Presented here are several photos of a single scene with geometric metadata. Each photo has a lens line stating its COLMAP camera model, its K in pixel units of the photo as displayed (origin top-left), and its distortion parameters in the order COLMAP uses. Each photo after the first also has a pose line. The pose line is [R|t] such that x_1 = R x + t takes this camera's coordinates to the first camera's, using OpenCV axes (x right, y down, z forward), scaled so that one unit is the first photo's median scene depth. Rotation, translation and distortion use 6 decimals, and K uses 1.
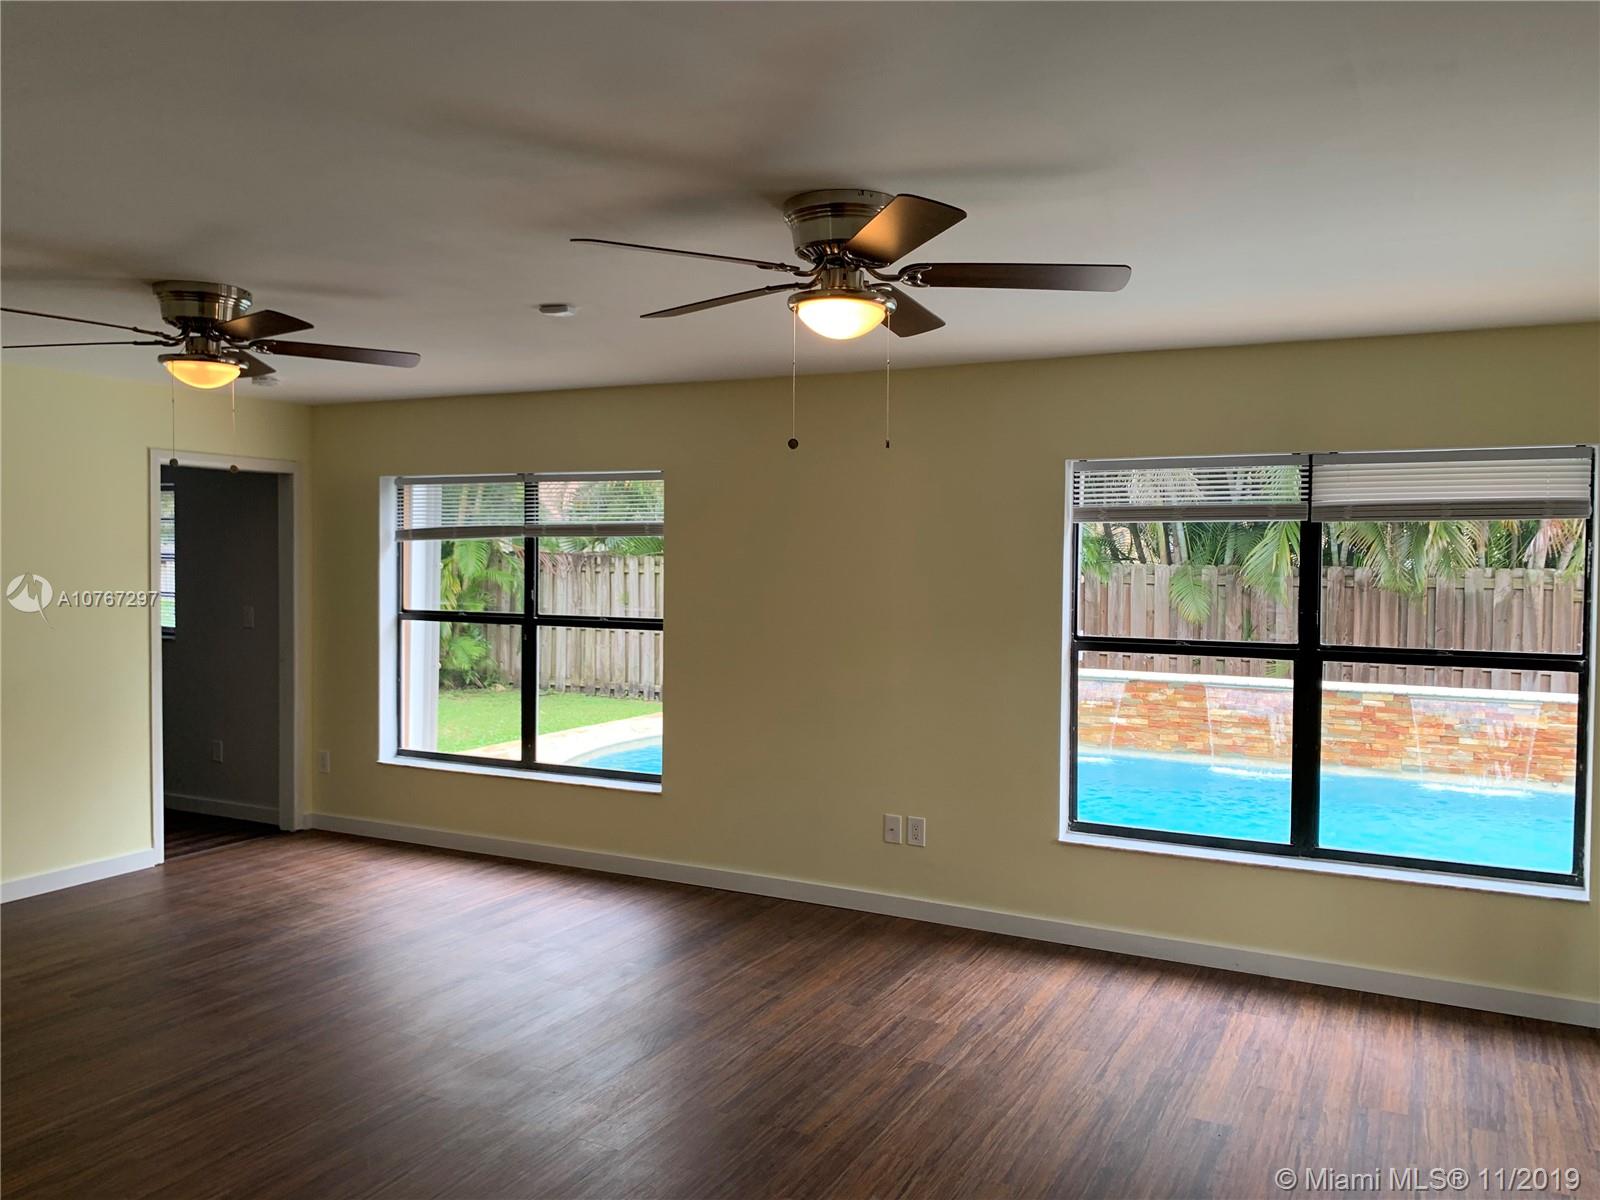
lens RADIAL K [[1213.9, 0, 797.9], [0, 1213.9, 574.0], [0, 0, 1]] dist [-0.005469, -0.002422]
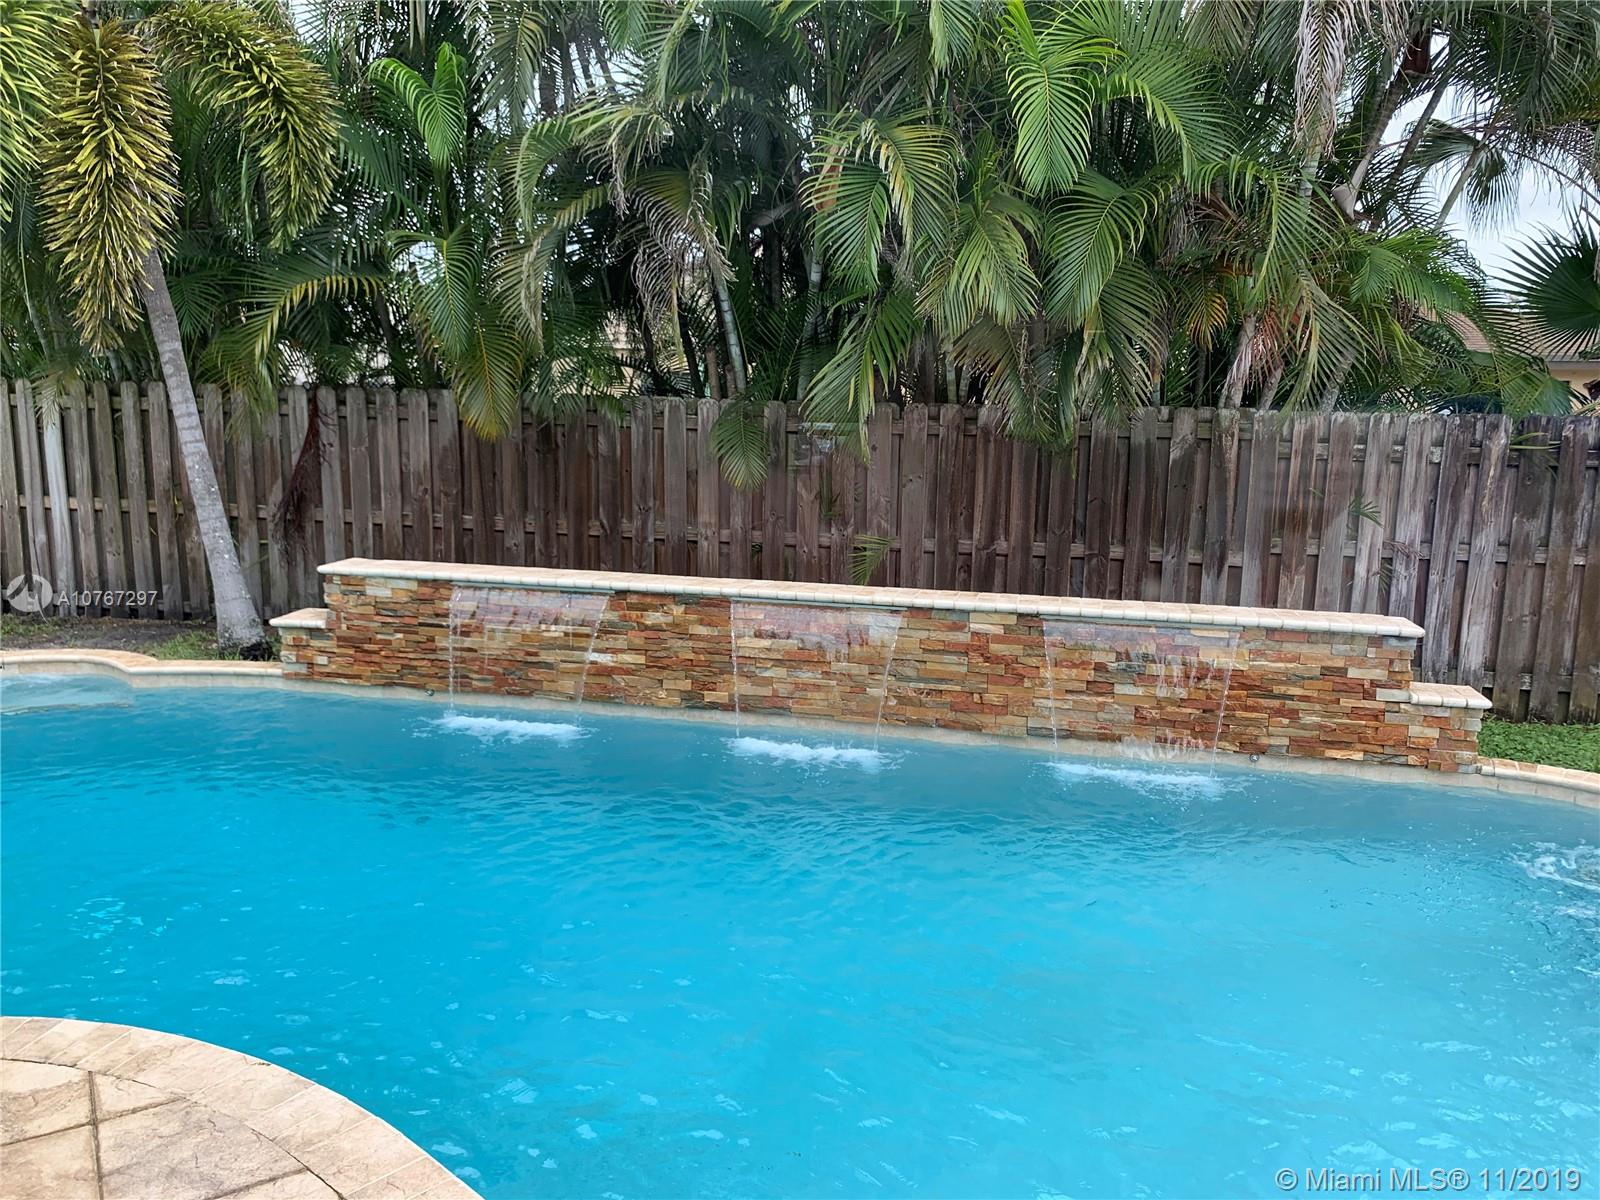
lens RADIAL K [[1232.6, 0, 800.0], [0, 1232.6, 600.0], [0, 0, 1]] dist [0.032979, -0.001553]
pose [[0.968981, -0.029159, 0.245410, 0.221292], [-0.005482, 0.990235, 0.139300, 0.007289], [-0.247076, -0.136325, 0.959359, 0.411550]]
